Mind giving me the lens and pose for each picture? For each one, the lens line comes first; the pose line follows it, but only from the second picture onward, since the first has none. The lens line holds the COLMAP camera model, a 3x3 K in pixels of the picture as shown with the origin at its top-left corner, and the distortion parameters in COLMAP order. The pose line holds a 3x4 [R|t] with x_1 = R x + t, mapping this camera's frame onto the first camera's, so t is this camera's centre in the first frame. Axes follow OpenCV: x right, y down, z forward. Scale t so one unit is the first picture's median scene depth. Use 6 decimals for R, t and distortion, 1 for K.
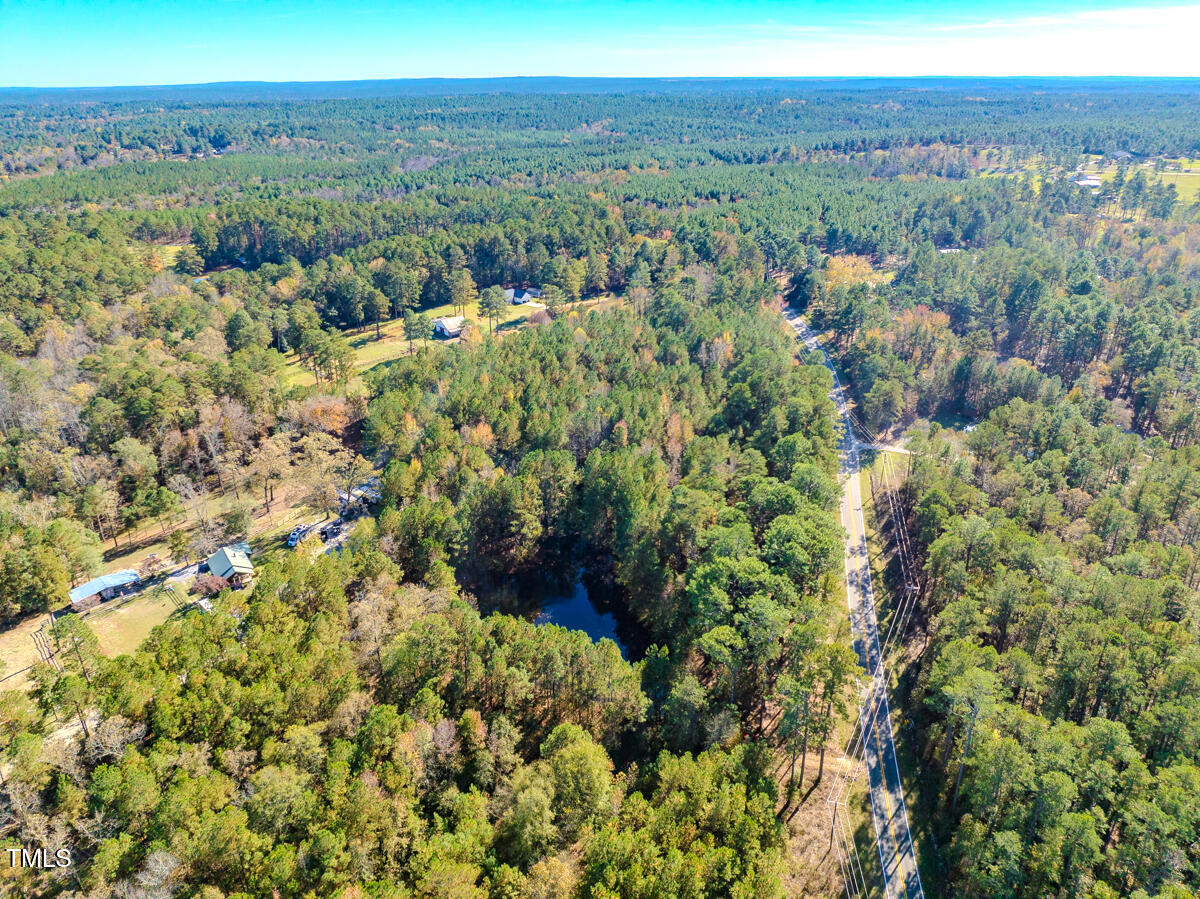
lens RADIAL K [[850.0, 0, 600.0], [0, 850.0, 449.5], [0, 0, 1]] dist [-0.039239, -0.002022]
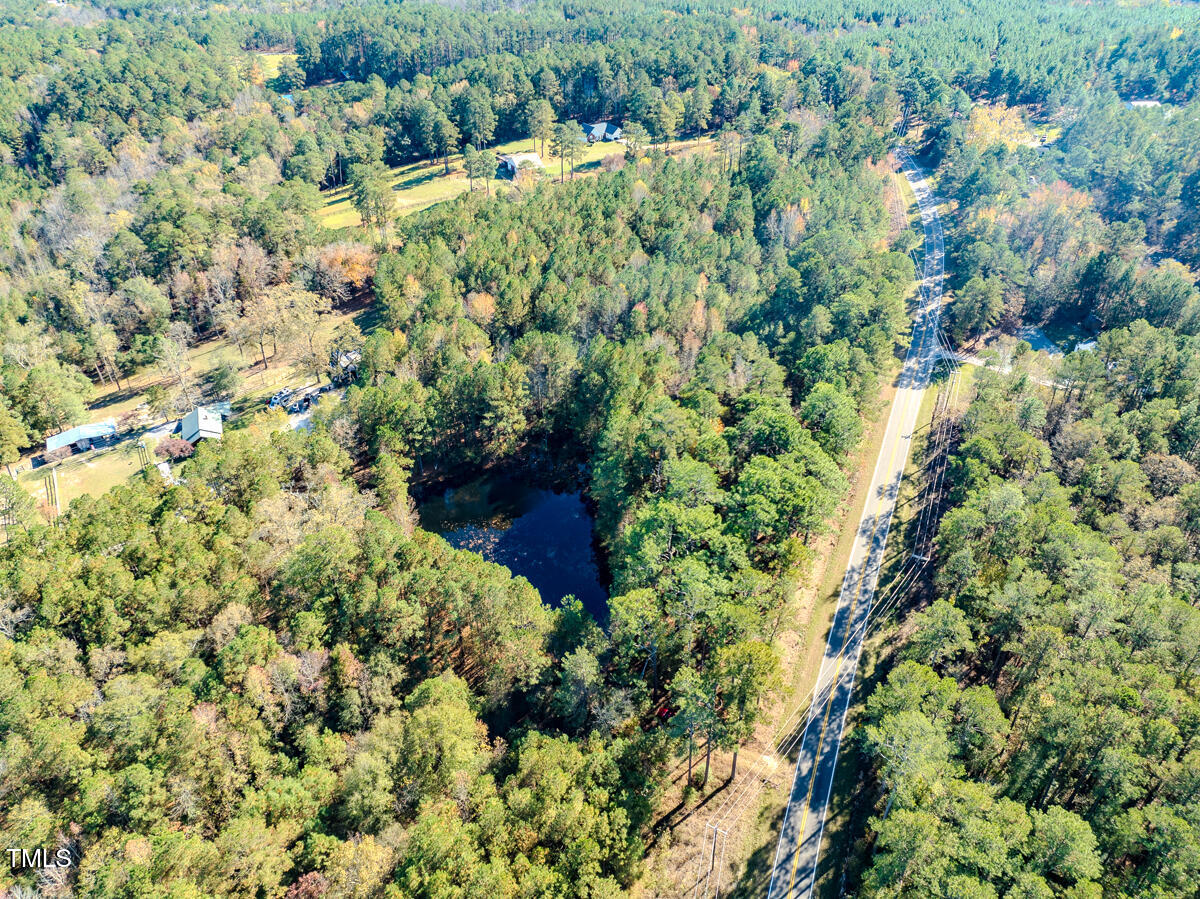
lens RADIAL K [[850.0, 0, 600.0], [0, 850.0, 449.5], [0, 0, 1]] dist [-0.039239, -0.002022]
pose [[0.978870, 0.116508, -0.168048, 0.153709], [-0.081257, 0.975763, 0.203182, -0.063567], [0.187647, -0.185234, 0.964612, 0.139917]]
